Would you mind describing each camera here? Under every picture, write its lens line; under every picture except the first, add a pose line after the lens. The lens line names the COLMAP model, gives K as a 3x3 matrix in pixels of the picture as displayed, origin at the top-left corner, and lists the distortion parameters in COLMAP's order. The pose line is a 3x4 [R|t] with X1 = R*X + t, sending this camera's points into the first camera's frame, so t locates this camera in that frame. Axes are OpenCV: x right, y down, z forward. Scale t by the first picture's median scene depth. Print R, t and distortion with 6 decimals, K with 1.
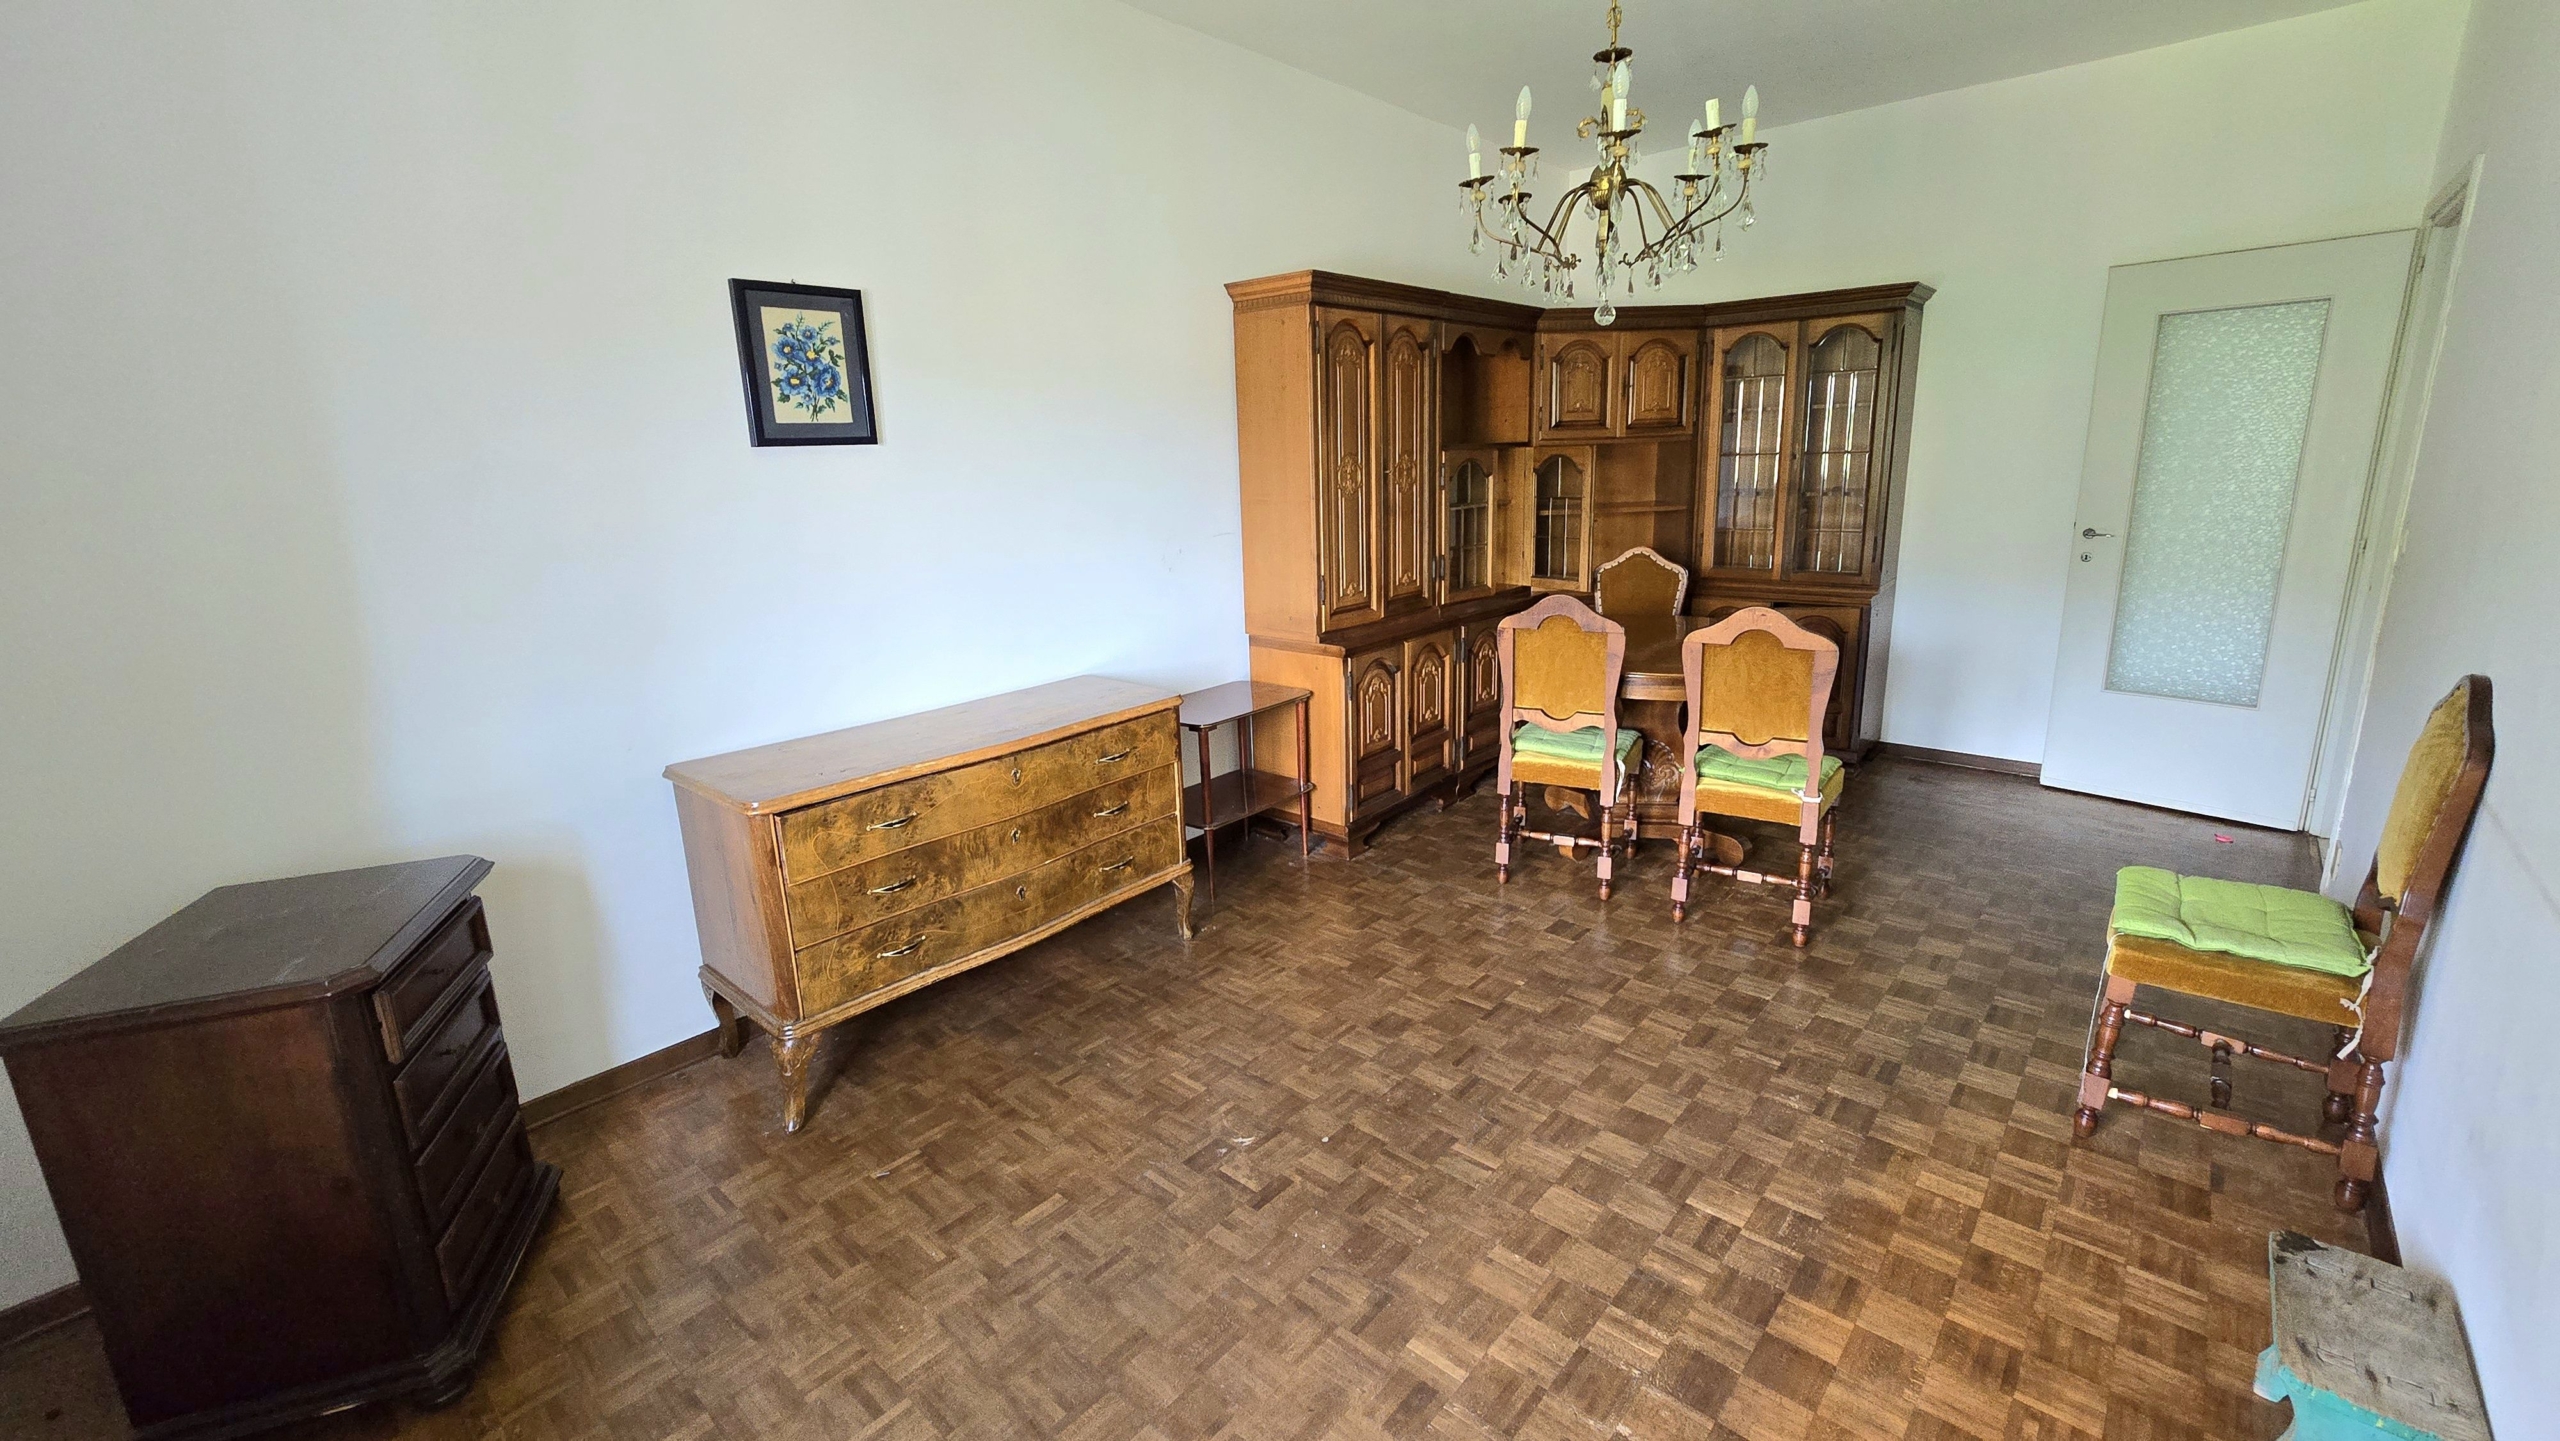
lens RADIAL K [[1044.8, 0, 1288.7], [0, 1044.8, 709.1], [0, 0, 1]] dist [-0.002667, 0.001562]
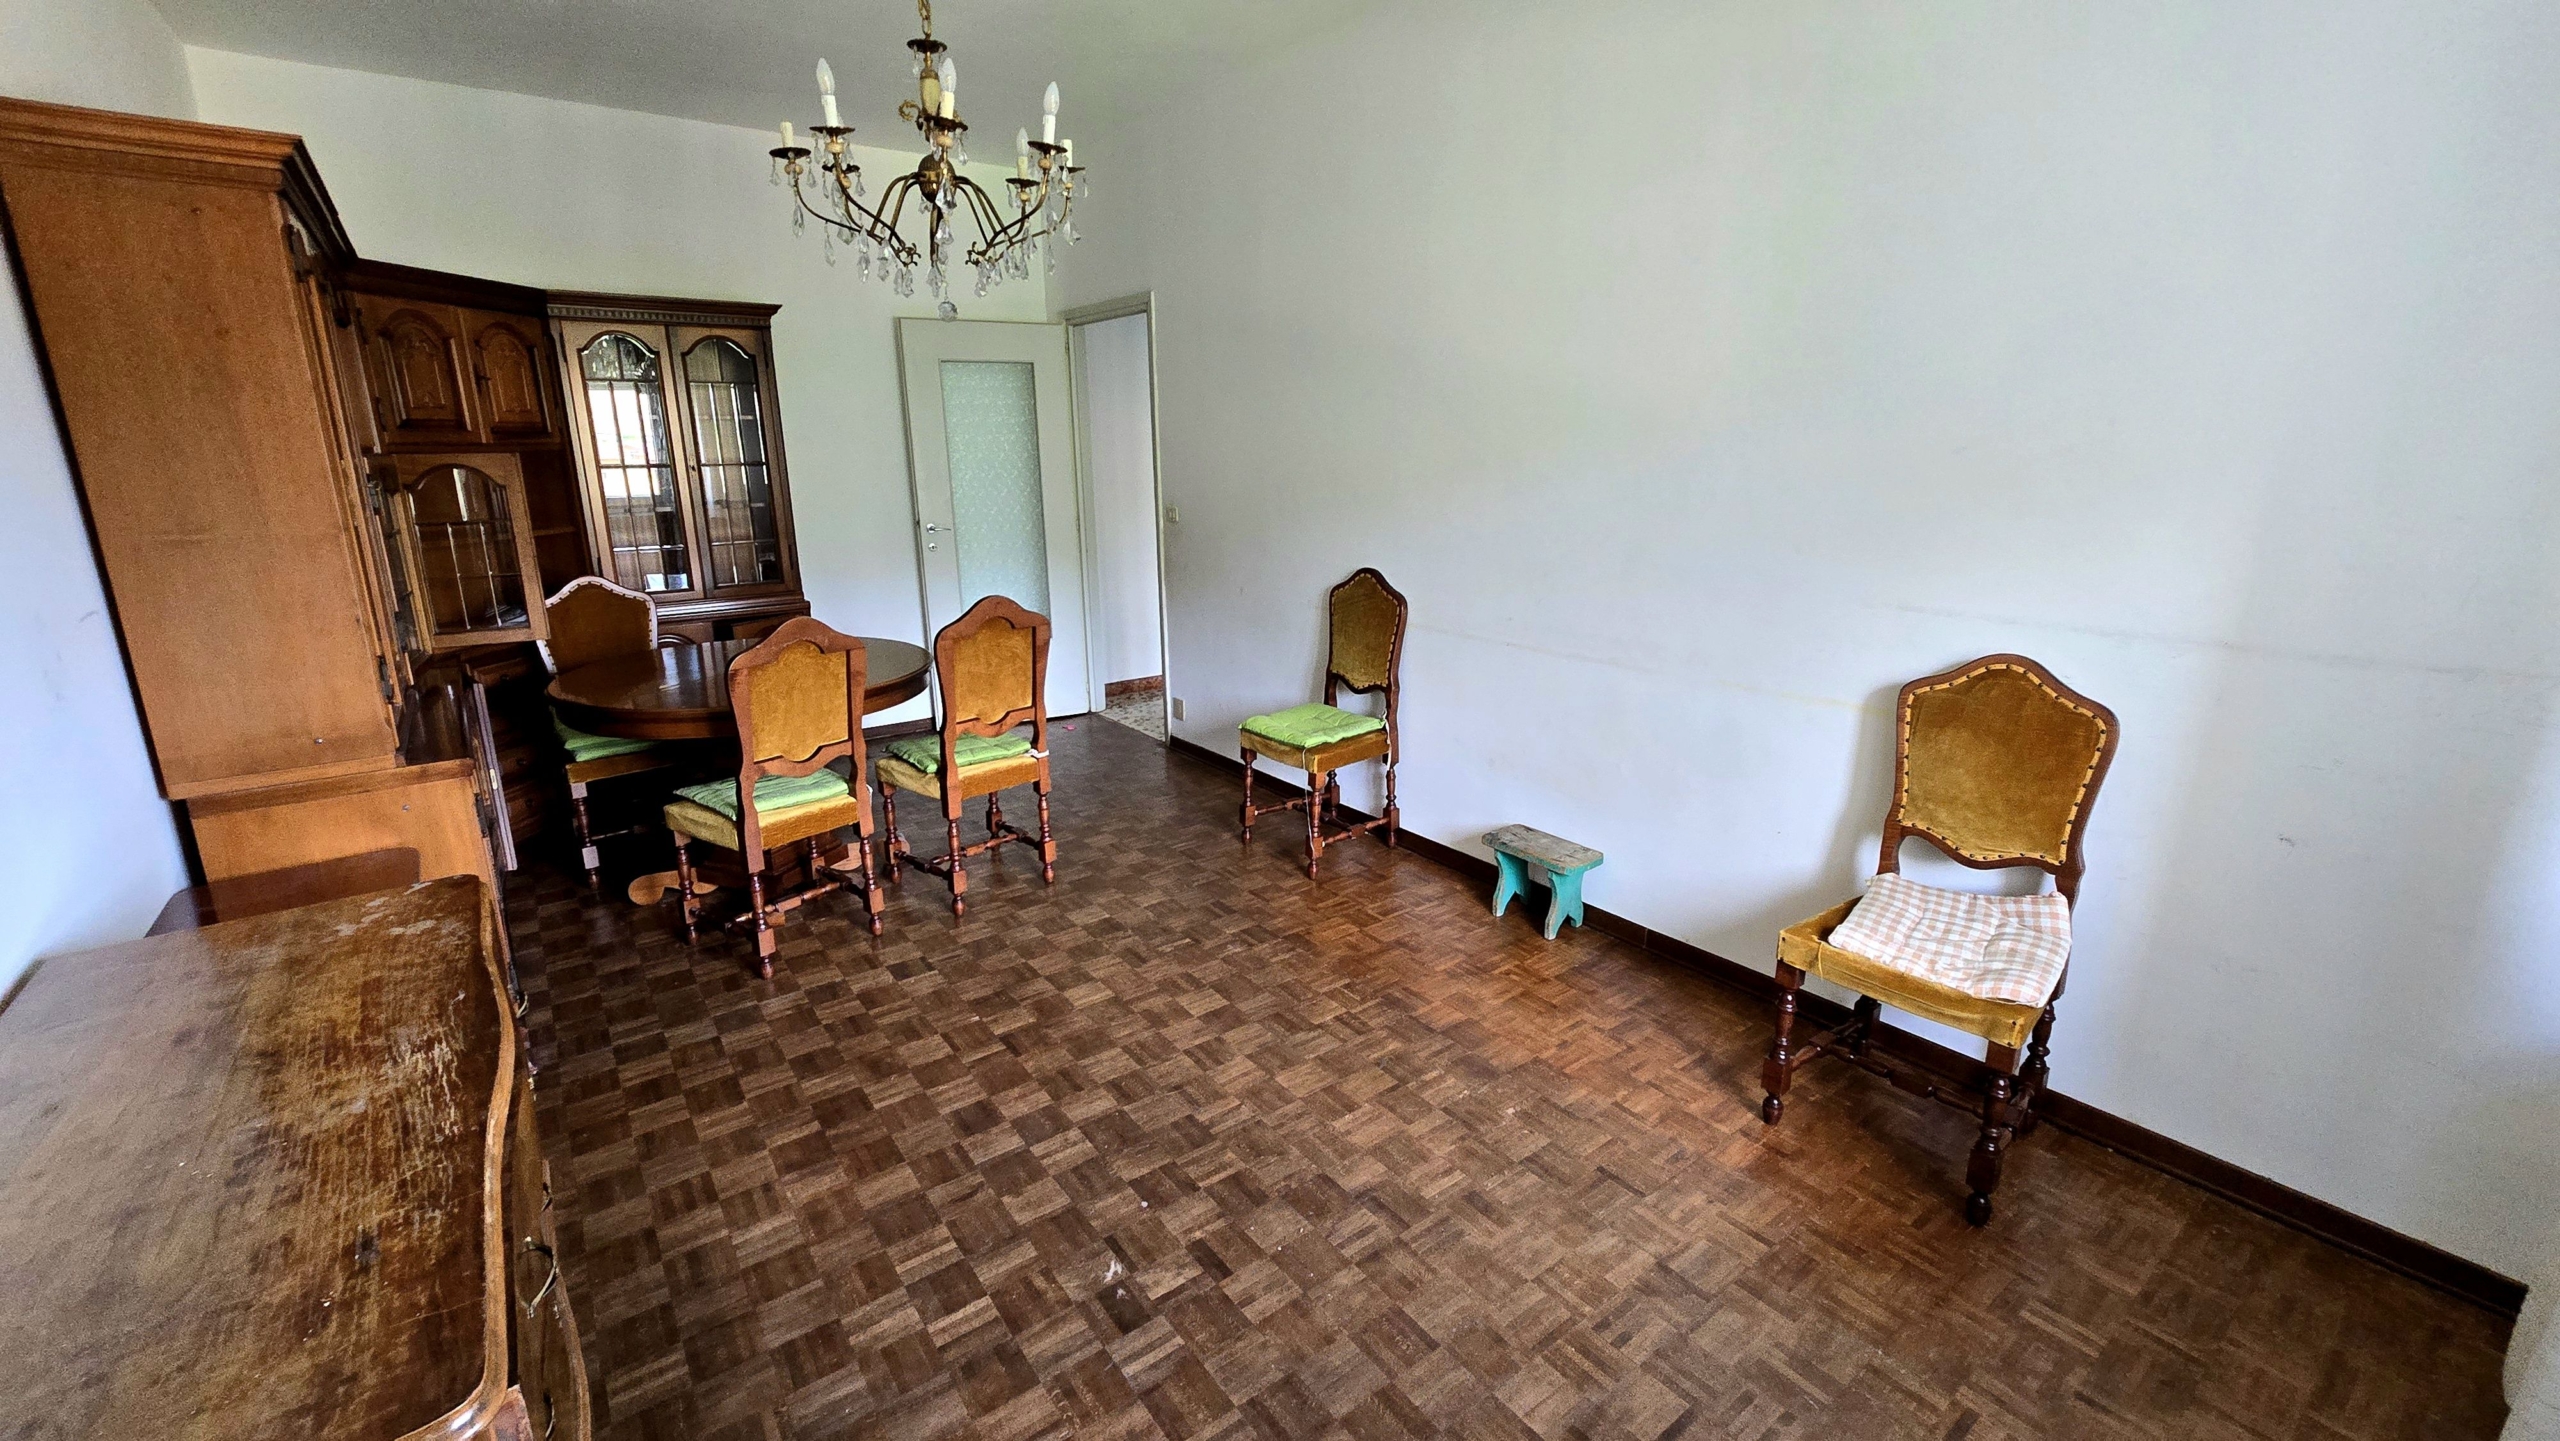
lens RADIAL K [[1044.8, 0, 1282.6], [0, 1044.8, 707.5], [0, 0, 1]] dist [-0.002667, 0.001562]
pose [[0.195692, -0.215409, 0.956715, -0.630130], [0.239981, 0.956434, 0.166259, -0.106201], [-0.950849, 0.197058, 0.238861, 0.517054]]
